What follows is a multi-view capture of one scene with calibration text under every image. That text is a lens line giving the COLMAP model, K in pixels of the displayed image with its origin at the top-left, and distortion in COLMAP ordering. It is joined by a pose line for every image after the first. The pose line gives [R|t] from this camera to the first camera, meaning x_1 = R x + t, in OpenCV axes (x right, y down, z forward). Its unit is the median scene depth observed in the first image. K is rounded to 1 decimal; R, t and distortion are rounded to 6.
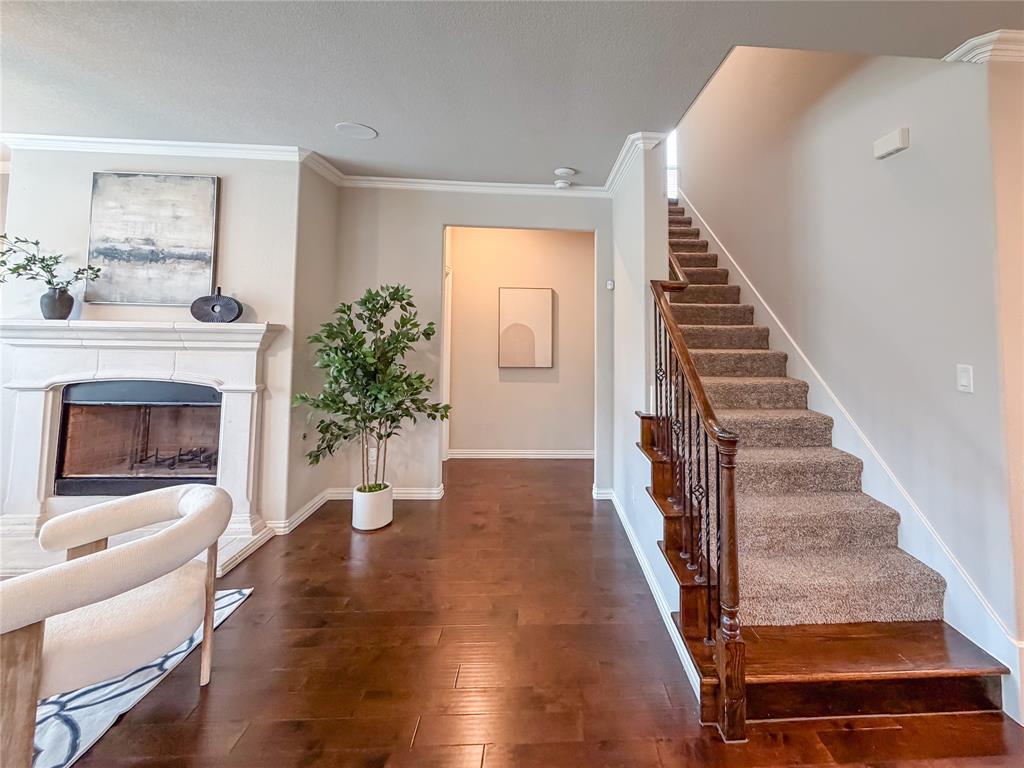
lens RADIAL K [[442.1, 0, 564.0], [0, 442.1, 295.4], [0, 0, 1]] dist [0.001921, -0.000511]
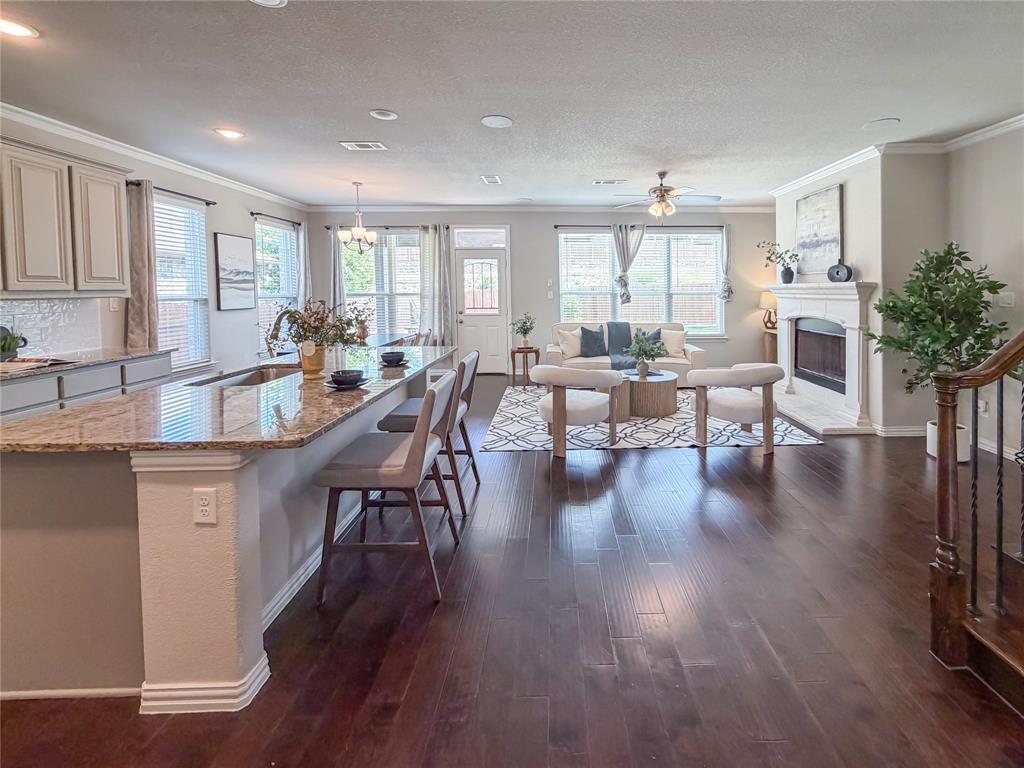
lens RADIAL K [[442.6, 0, 565.0], [0, 442.6, 300.0], [0, 0, 1]] dist [-0.000181, -0.000230]
pose [[-0.040062, 0.006162, -0.999178, 0.756899], [0.070731, 0.997490, 0.003316, 0.049170], [0.996691, -0.070540, -0.040397, 0.116433]]
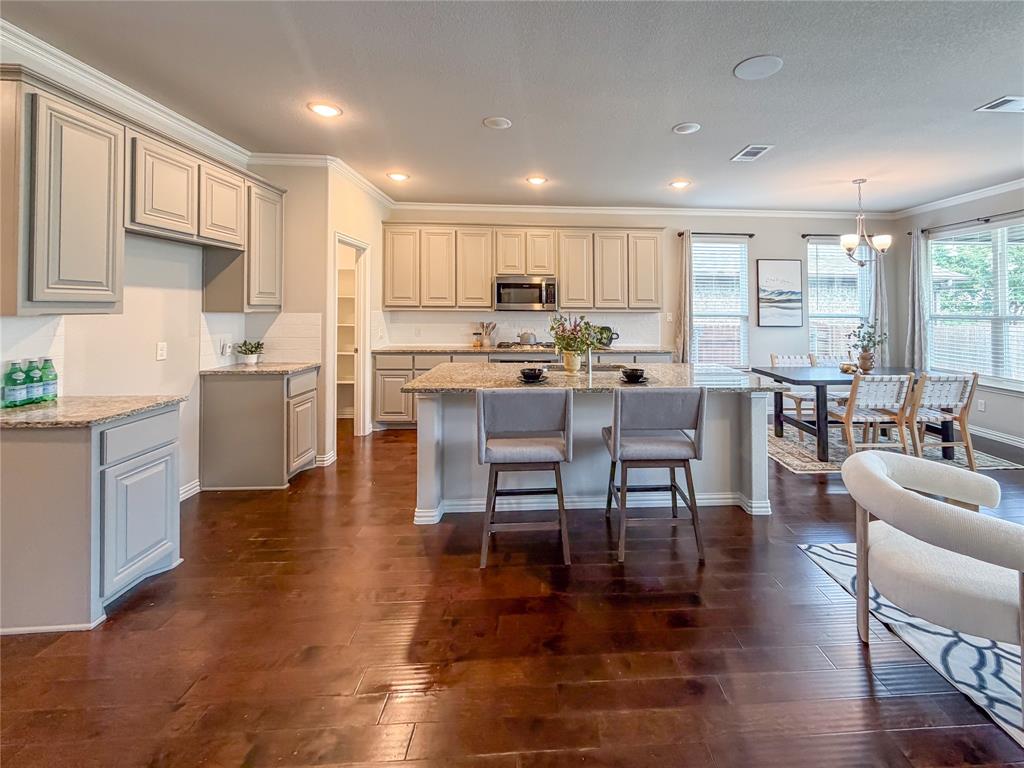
lens RADIAL K [[442.6, 0, 565.0], [0, 442.6, 300.0], [0, 0, 1]] dist [-0.000181, -0.000230]
pose [[-0.999651, -0.025839, 0.005448, -0.019329], [-0.026208, 0.996062, -0.084695, 0.073564], [-0.003238, -0.084808, -0.996392, 0.682716]]
